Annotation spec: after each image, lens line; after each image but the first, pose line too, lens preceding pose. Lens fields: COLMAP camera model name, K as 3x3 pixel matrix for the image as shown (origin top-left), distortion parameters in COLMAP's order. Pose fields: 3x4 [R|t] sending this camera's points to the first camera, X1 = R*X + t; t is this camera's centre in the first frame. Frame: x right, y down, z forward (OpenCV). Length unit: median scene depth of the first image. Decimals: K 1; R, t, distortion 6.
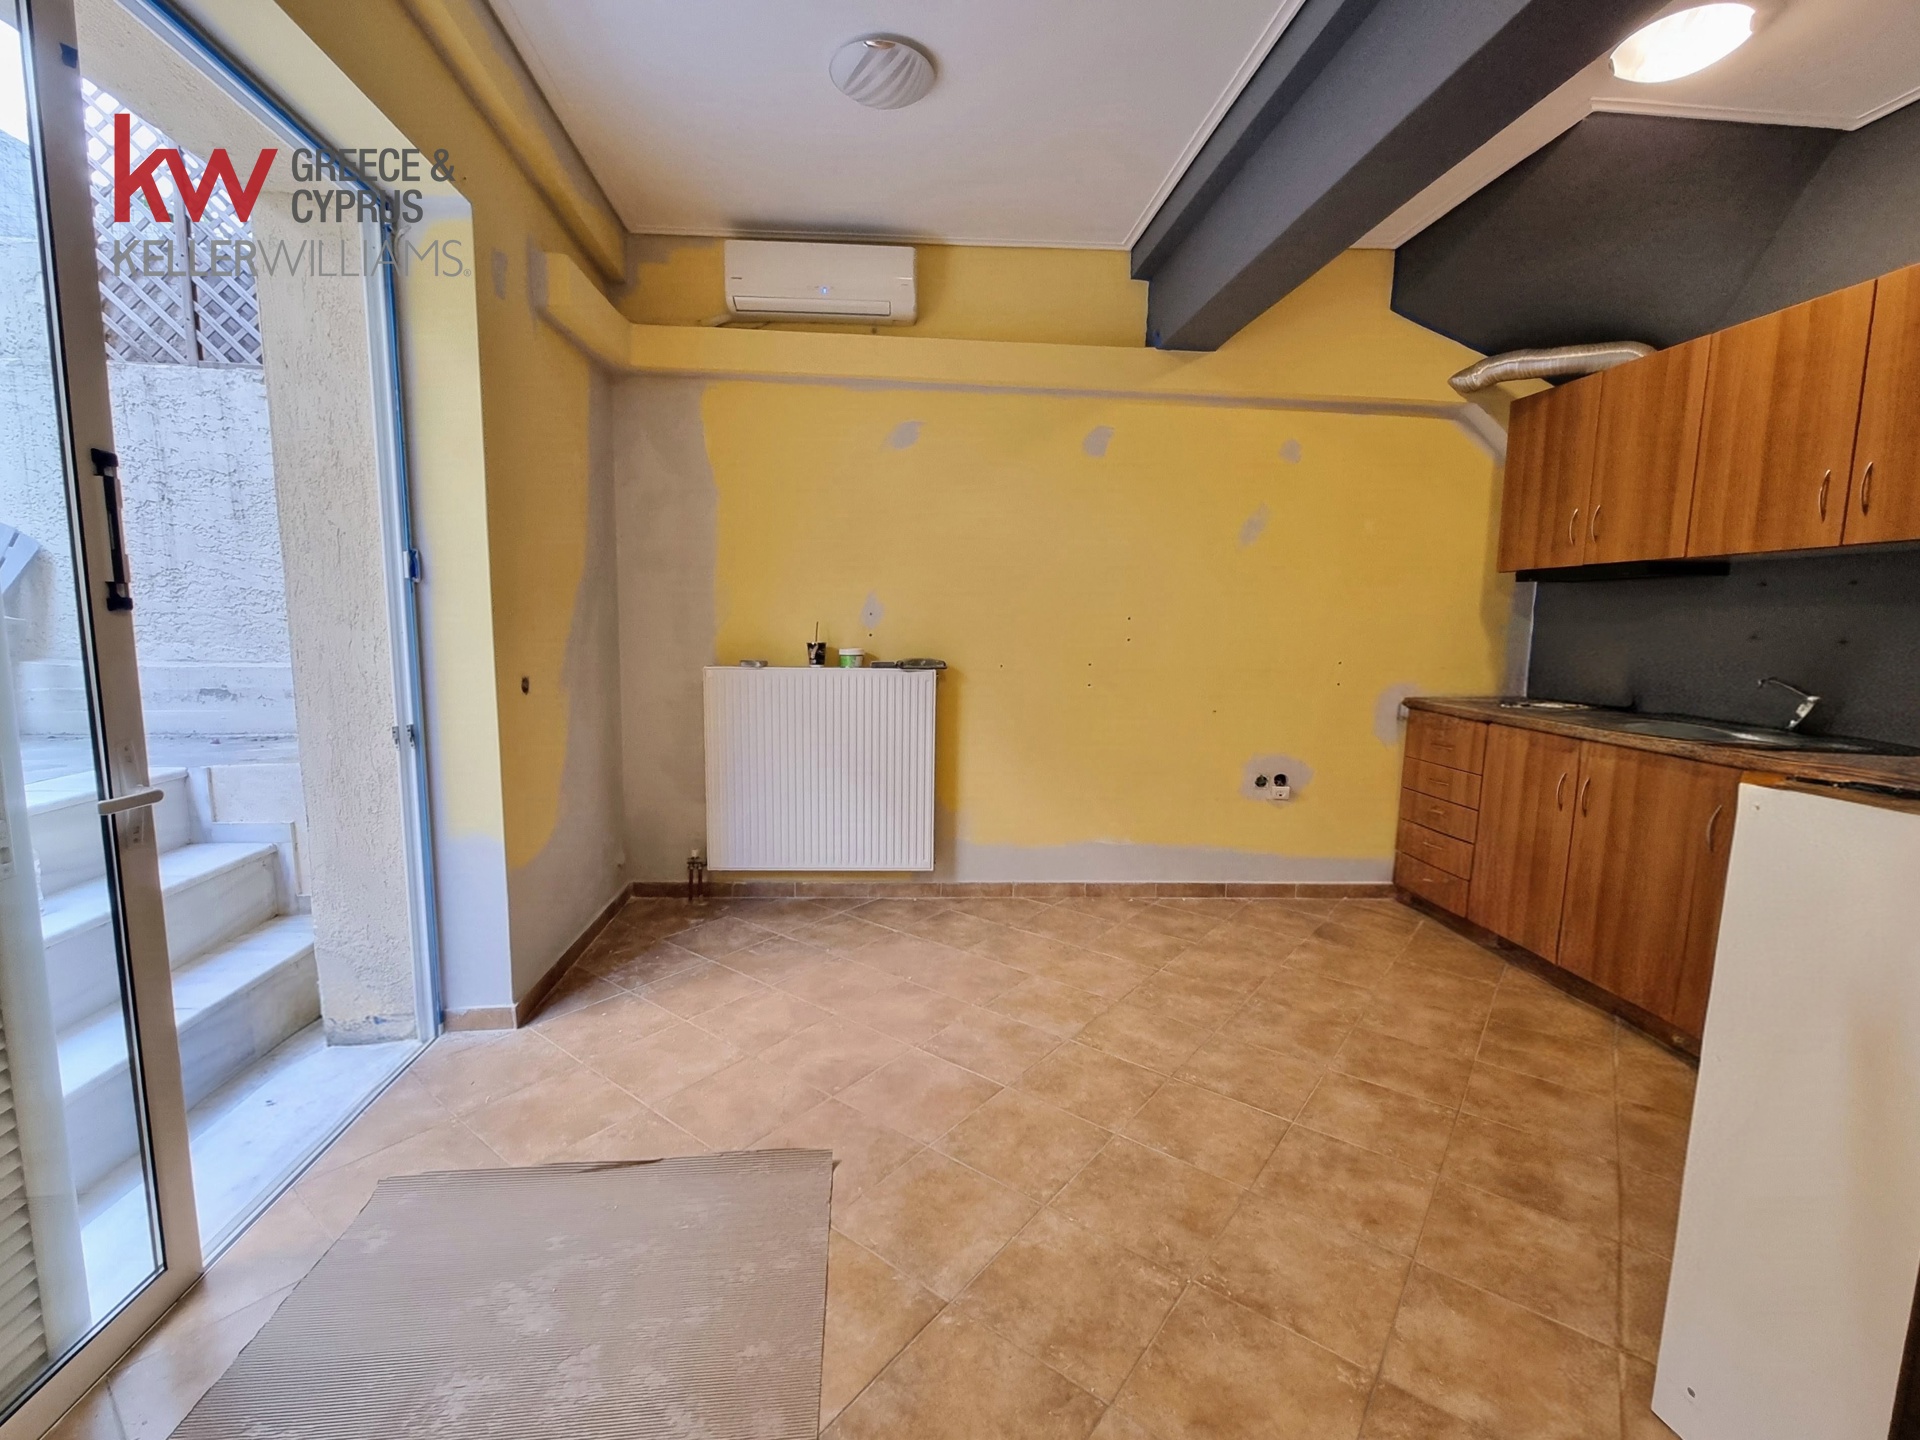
lens RADIAL K [[786.7, 0, 953.8], [0, 786.7, 719.7], [0, 0, 1]] dist [-0.008336, -0.000168]
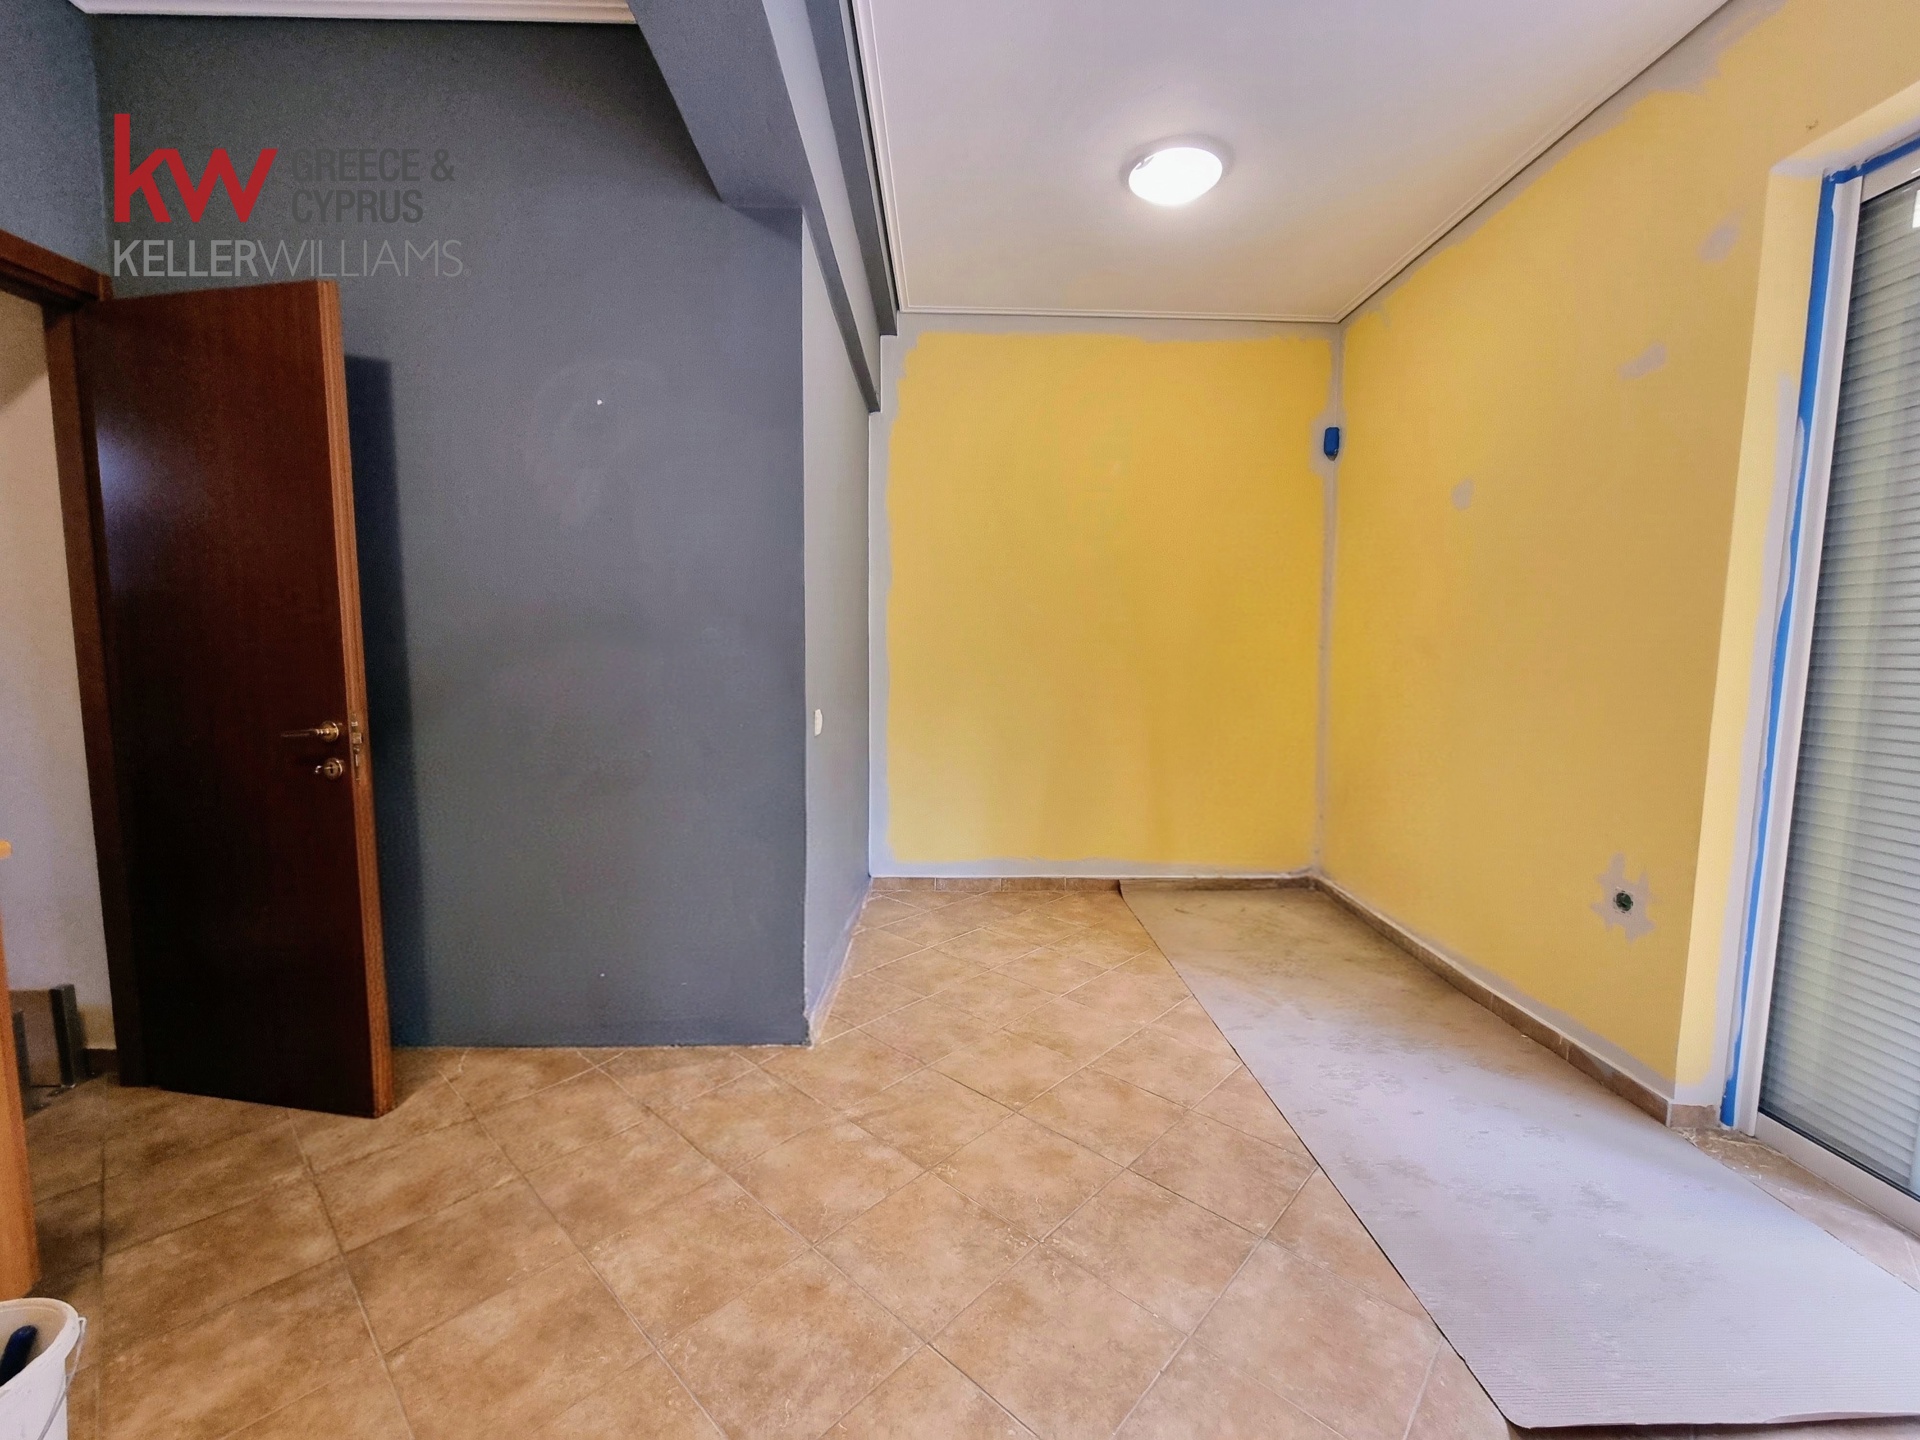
lens RADIAL K [[786.7, 0, 960.8], [0, 786.7, 723.9], [0, 0, 1]] dist [-0.008336, -0.000168]
pose [[-0.997102, -0.030662, 0.069623, 0.351160], [-0.015043, 0.976576, 0.214647, -0.196083], [-0.074573, 0.212977, -0.974207, 1.860330]]
